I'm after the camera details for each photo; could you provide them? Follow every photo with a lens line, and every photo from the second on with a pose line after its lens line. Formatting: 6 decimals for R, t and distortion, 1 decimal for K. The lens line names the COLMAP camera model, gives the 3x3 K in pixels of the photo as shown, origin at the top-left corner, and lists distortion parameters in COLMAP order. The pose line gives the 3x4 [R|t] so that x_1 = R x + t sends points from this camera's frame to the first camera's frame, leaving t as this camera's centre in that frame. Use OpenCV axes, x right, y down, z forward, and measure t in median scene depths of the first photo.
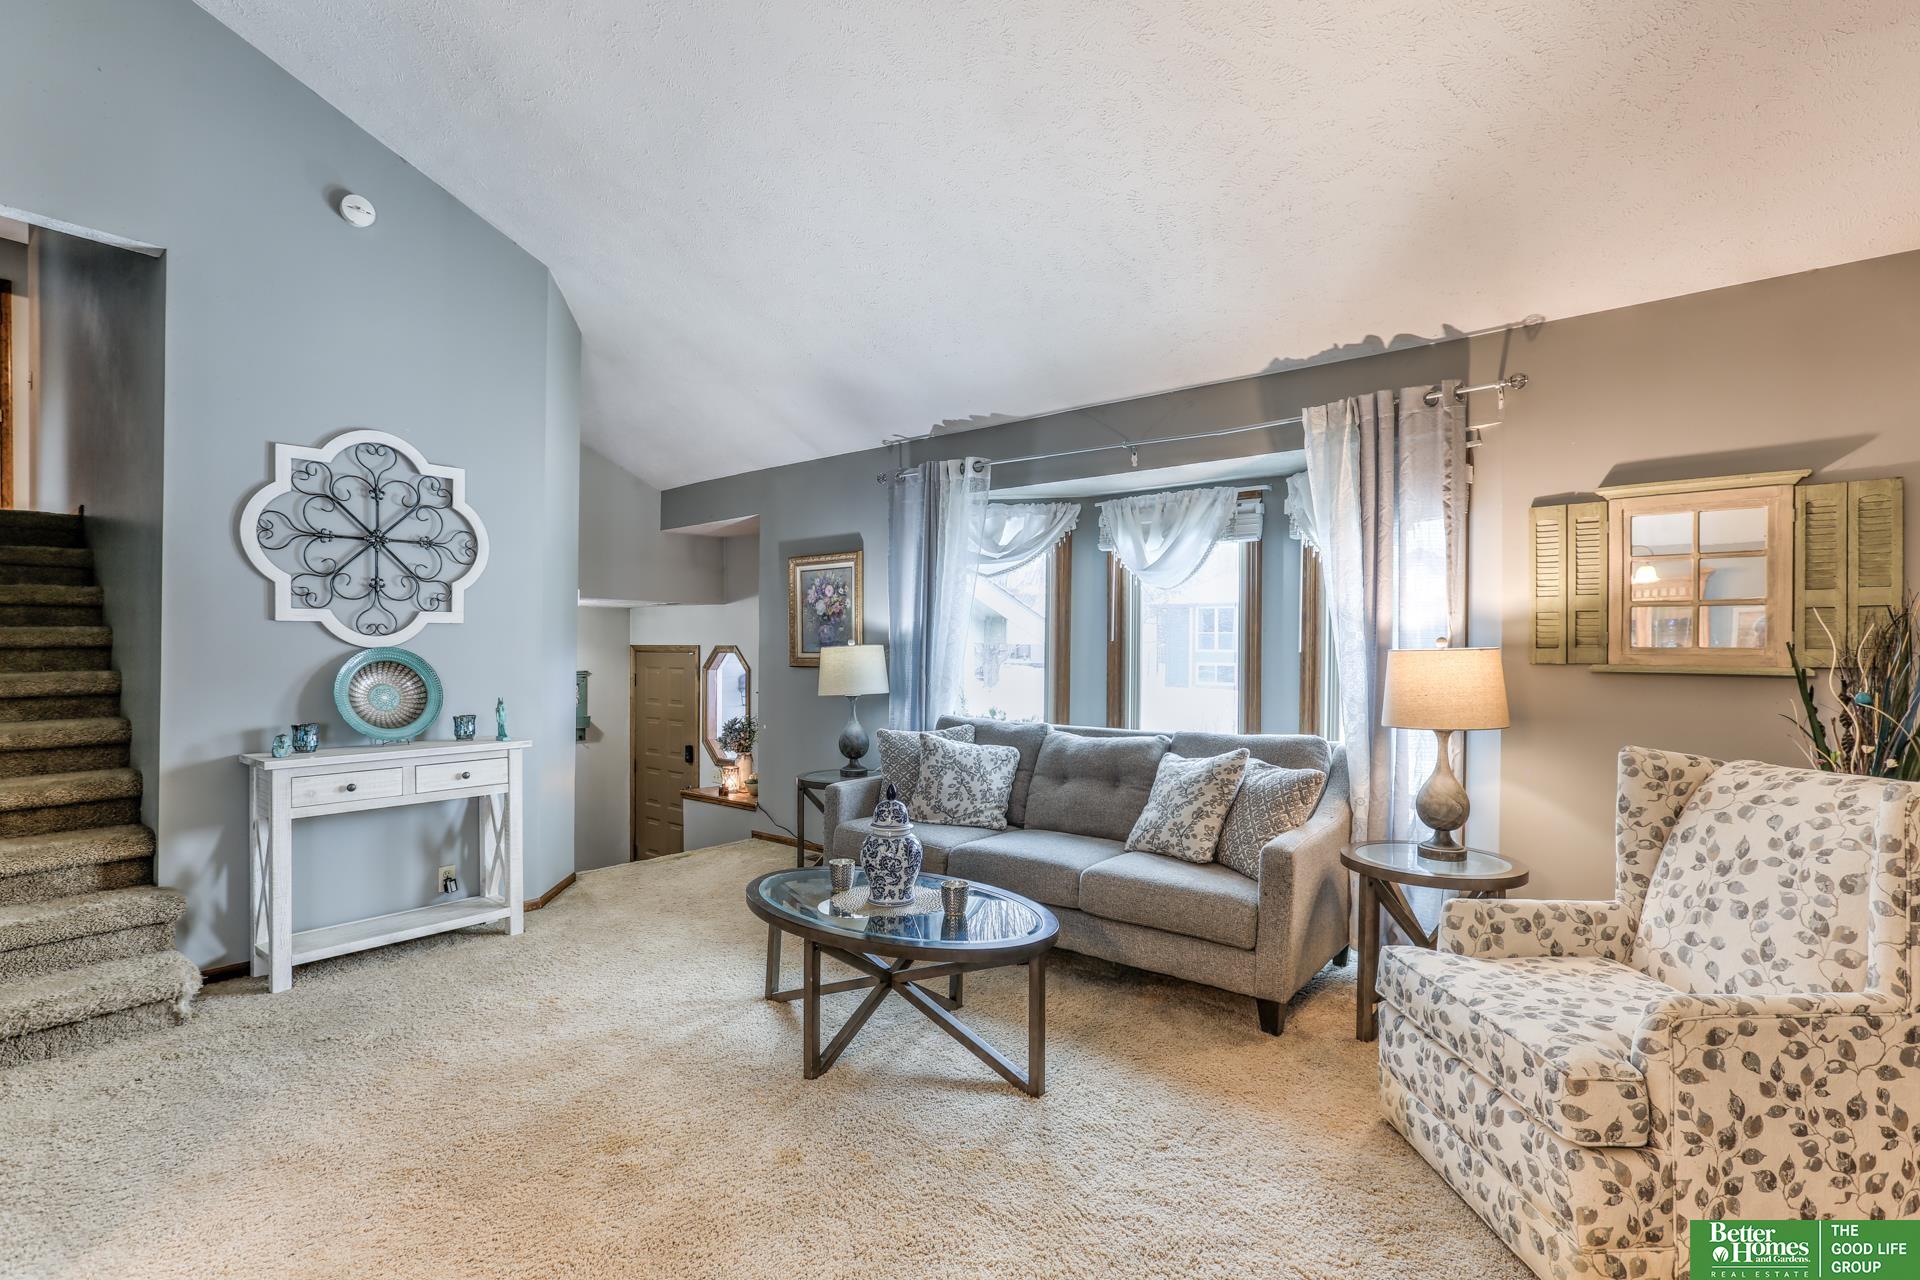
lens RADIAL K [[898.8, 0, 958.3], [0, 898.8, 656.0], [0, 0, 1]] dist [-0.017125, 0.005717]
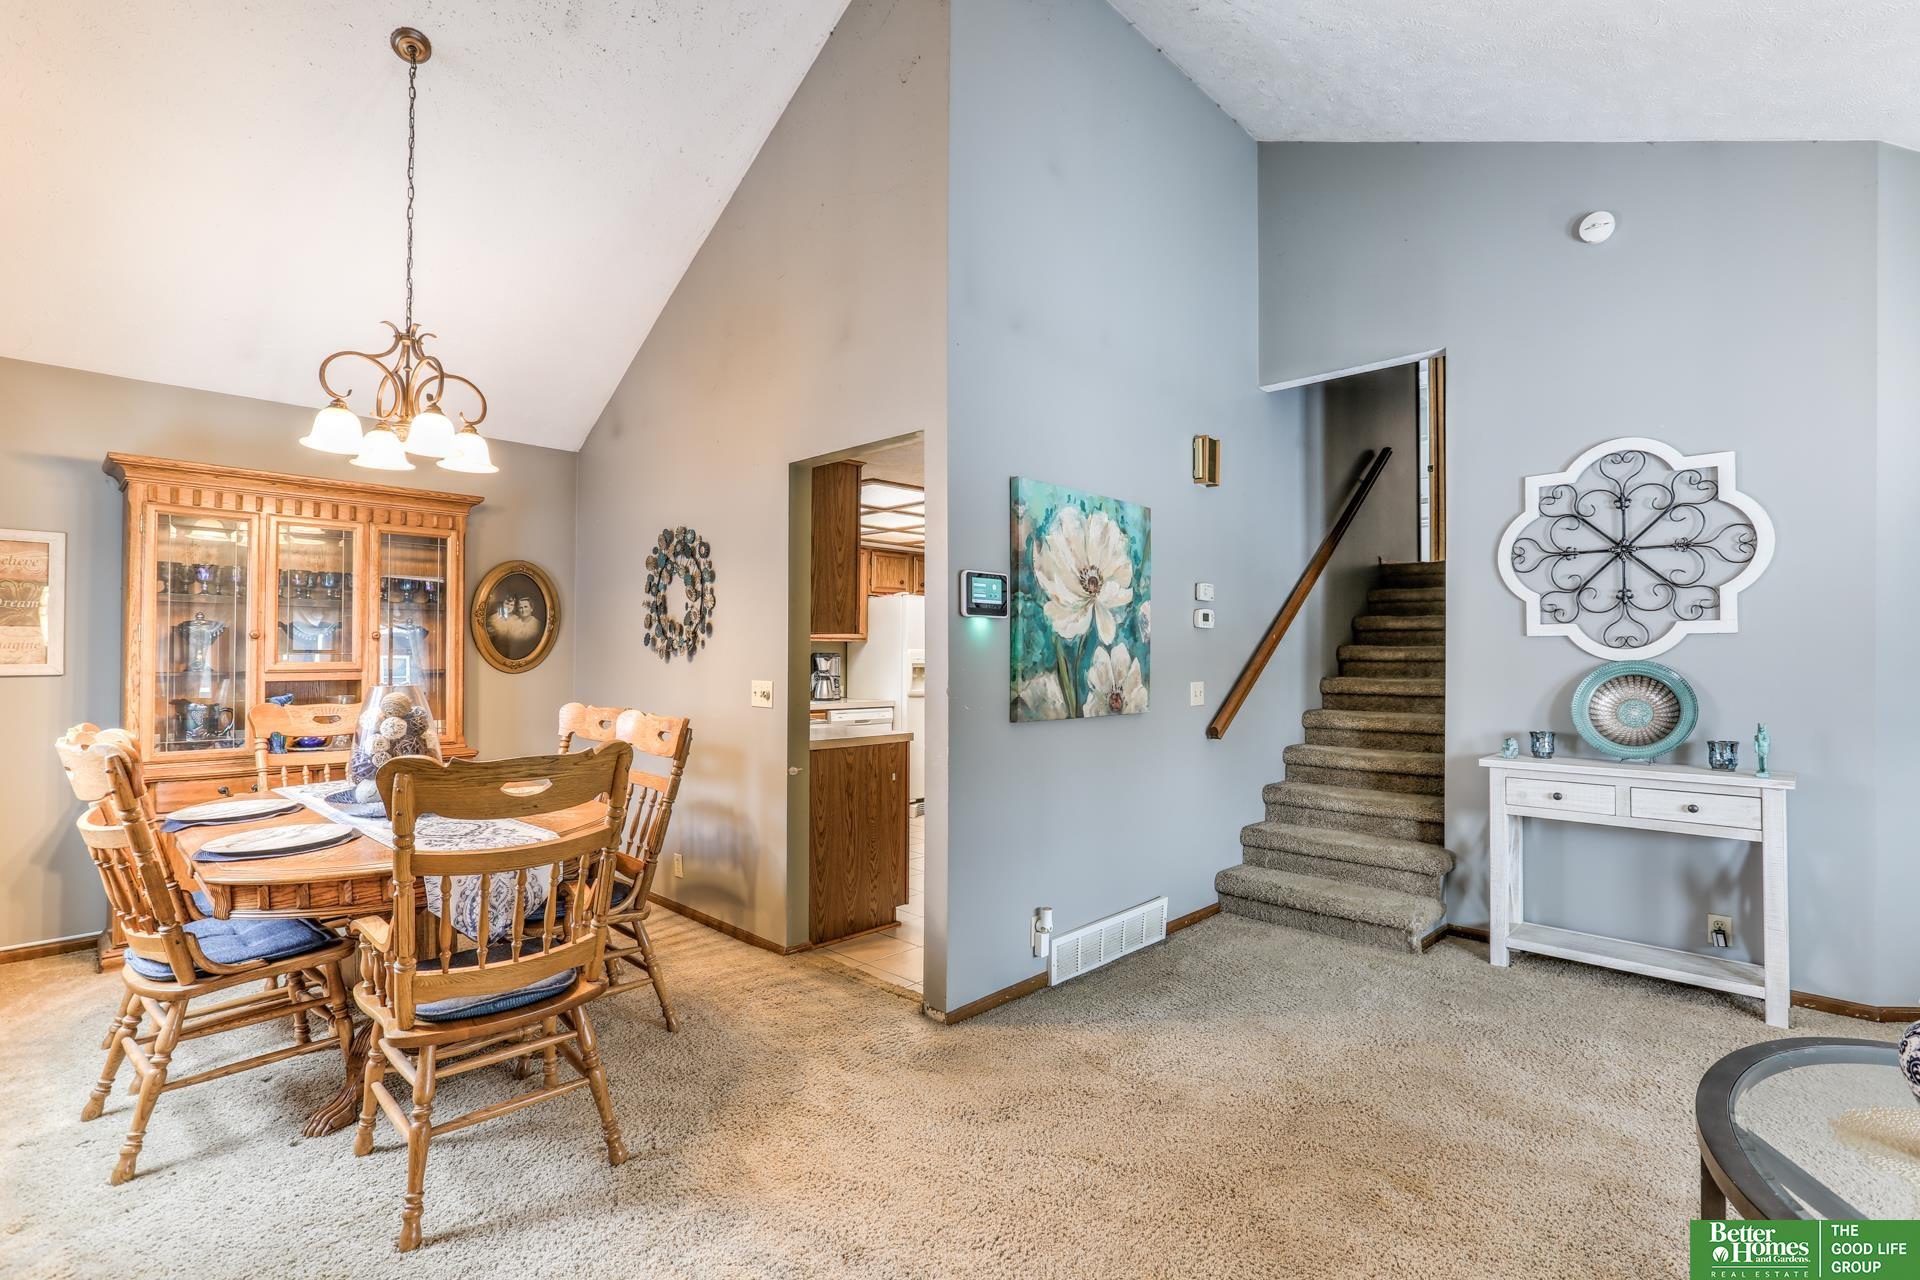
lens RADIAL K [[898.8, 0, 956.1], [0, 898.8, 639.2], [0, 0, 1]] dist [-0.017125, 0.005717]
pose [[-0.112657, -0.019704, -0.993439, 0.393804], [-0.009759, 0.999777, -0.018723, -0.007683], [0.993586, 0.007586, -0.112824, 0.390333]]
